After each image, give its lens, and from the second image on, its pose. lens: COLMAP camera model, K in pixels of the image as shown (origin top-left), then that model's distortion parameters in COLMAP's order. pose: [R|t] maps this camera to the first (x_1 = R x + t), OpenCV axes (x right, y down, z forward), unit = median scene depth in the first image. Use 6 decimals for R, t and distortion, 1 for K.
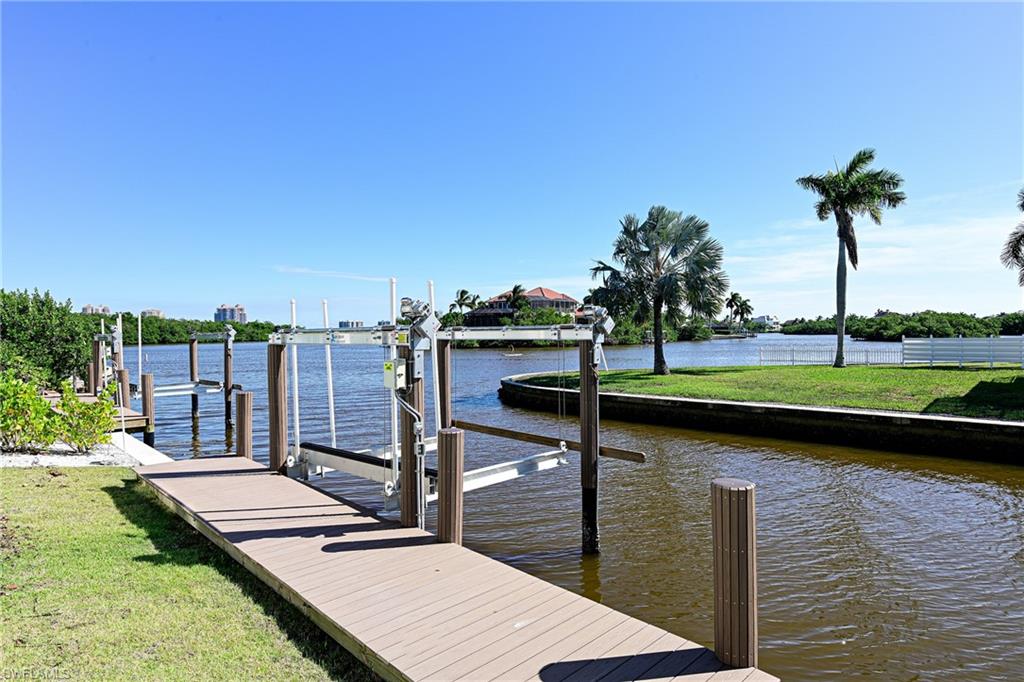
lens RADIAL K [[569.7, 0, 504.9], [0, 569.7, 339.3], [0, 0, 1]] dist [0.002465, 0.000518]
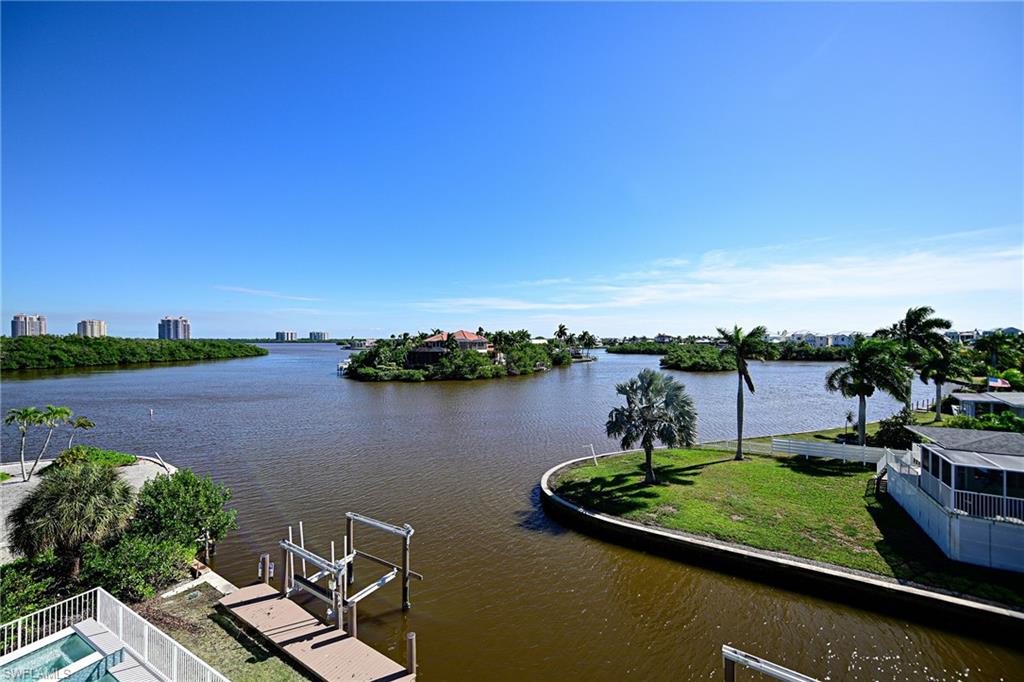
lens RADIAL K [[405.6, 0, 504.4], [0, 405.6, 345.6], [0, 0, 1]] dist [0.019955, 0.000132]
pose [[0.973424, 0.005503, 0.228946, -0.295622], [-0.005509, 0.999985, -0.000612, -0.253102], [-0.228946, -0.000666, 0.973439, 0.057426]]
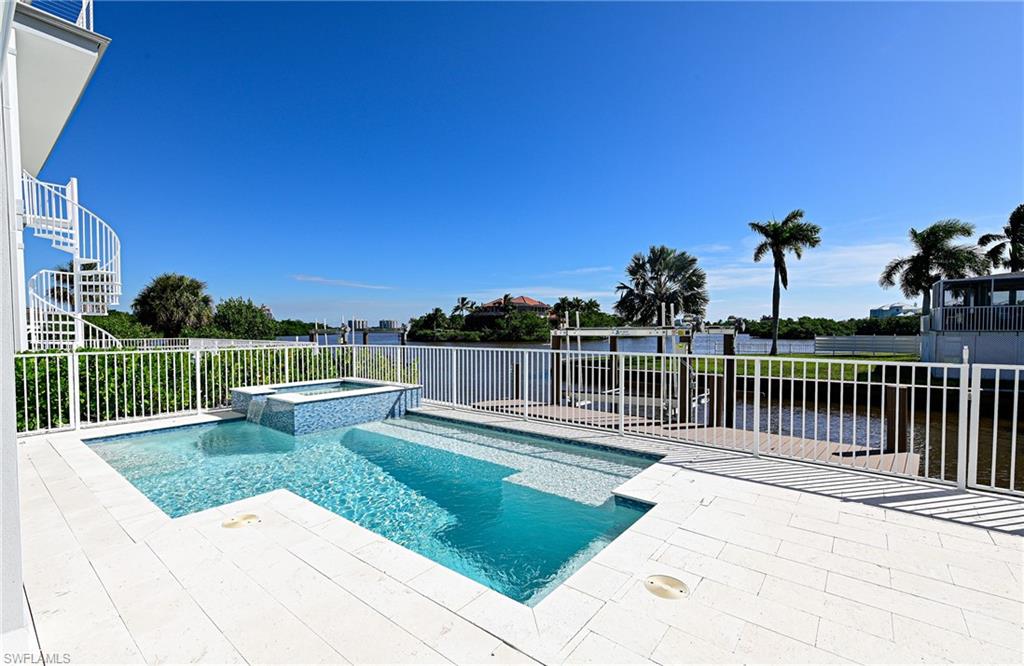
lens RADIAL K [[443.3, 0, 502.9], [0, 443.3, 345.9], [0, 0, 1]] dist [0.008516, 0.000118]
pose [[0.998470, 0.005794, 0.054999, -0.176719], [-0.007094, 0.999699, 0.023473, 0.002131], [-0.054847, -0.023828, 0.998210, -0.112677]]
